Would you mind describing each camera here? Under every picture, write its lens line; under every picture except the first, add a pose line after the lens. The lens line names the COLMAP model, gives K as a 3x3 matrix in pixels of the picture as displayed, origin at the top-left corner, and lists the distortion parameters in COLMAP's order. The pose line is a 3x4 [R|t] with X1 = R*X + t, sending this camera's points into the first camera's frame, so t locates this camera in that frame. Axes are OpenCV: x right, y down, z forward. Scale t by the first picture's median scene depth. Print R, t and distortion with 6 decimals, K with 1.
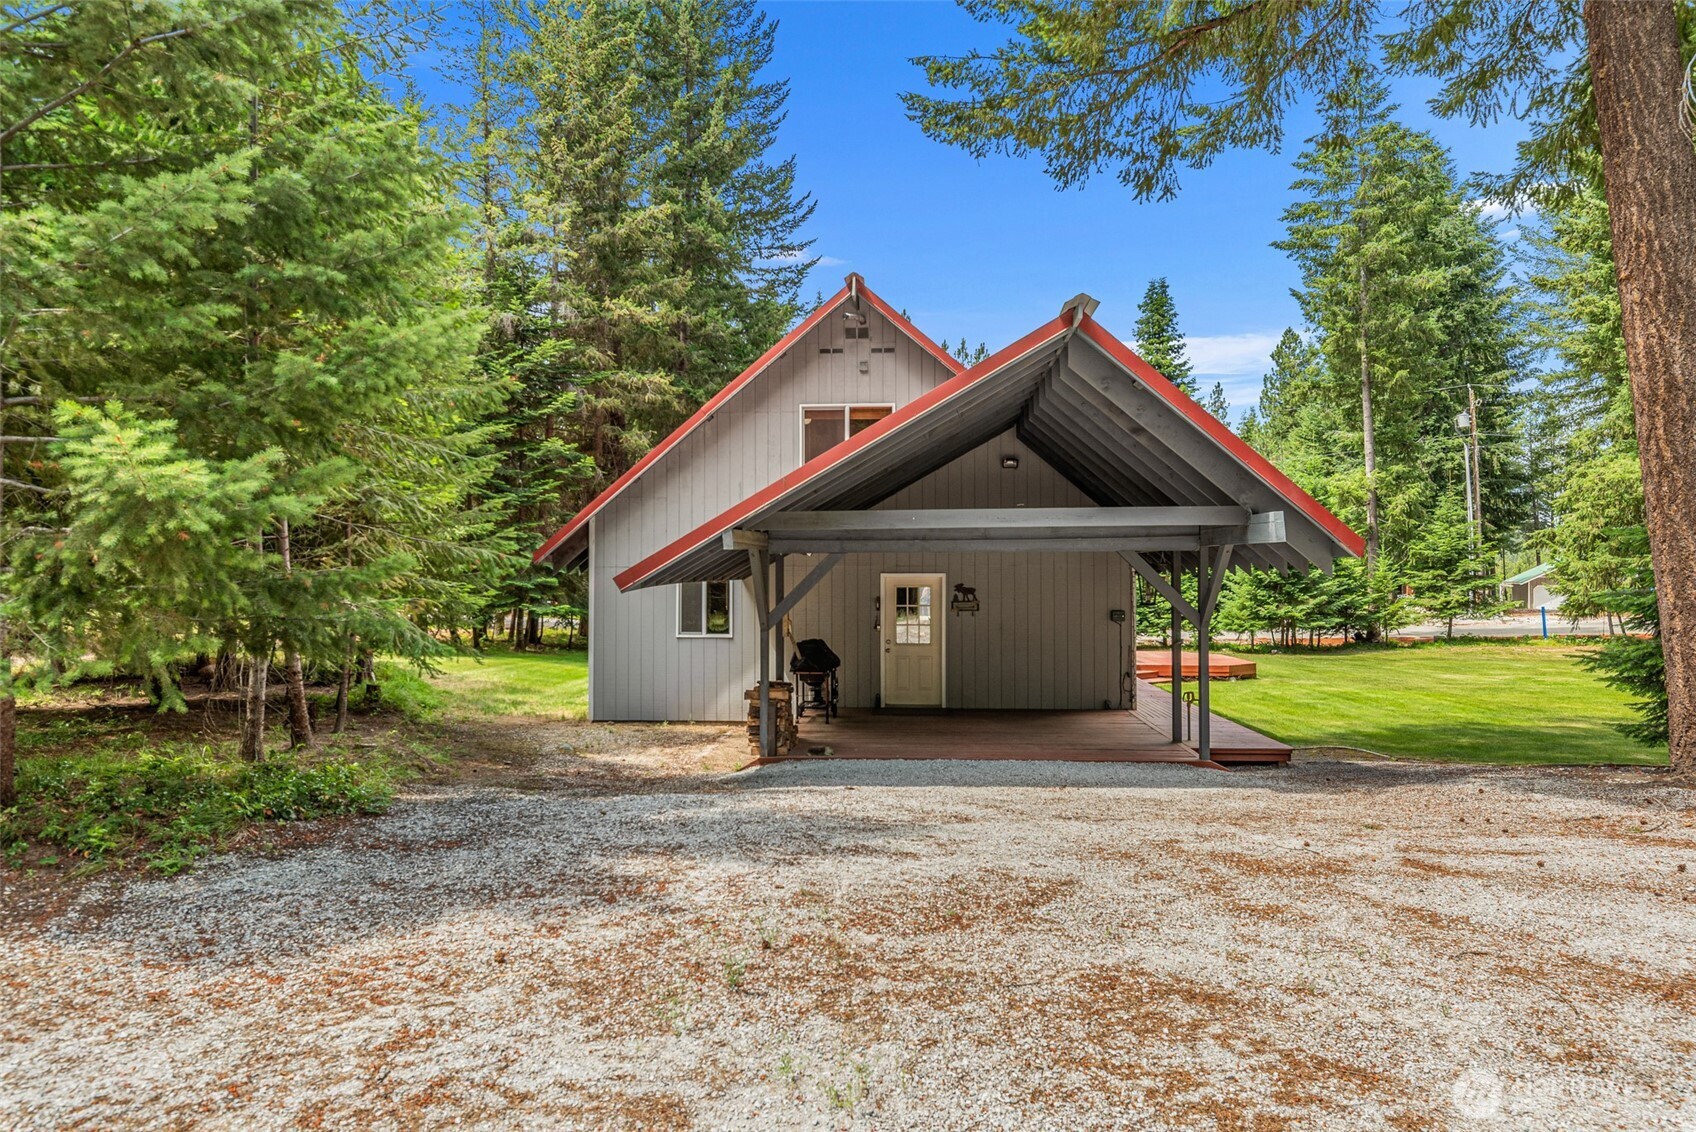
lens RADIAL K [[1027.4, 0, 849.2], [0, 1027.4, 553.0], [0, 0, 1]] dist [0.002213, -0.000009]
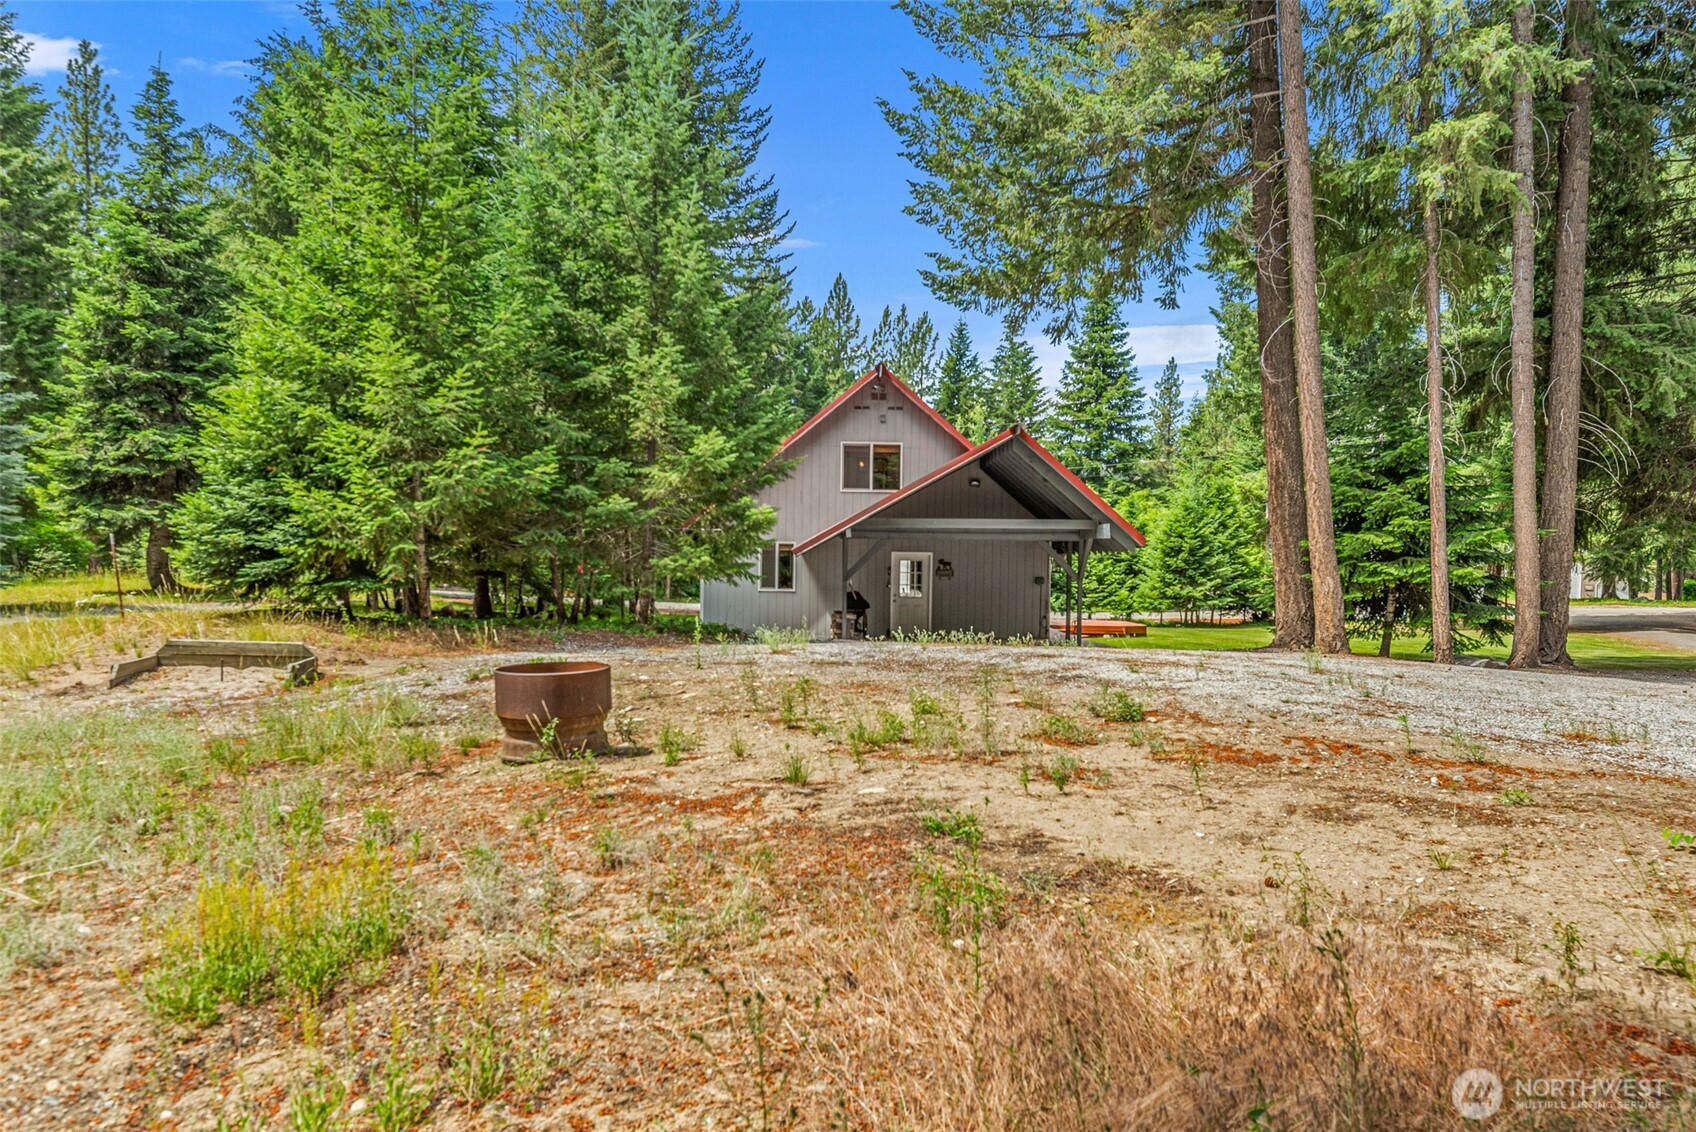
lens RADIAL K [[1215.2, 0, 845.6], [0, 1215.2, 570.6], [0, 0, 1]] dist [-0.002696, -0.000299]
pose [[0.996845, 0.017872, 0.077332, -0.080089], [-0.020275, 0.999332, 0.030404, -0.002726], [-0.076737, -0.031876, 0.996542, -0.371214]]
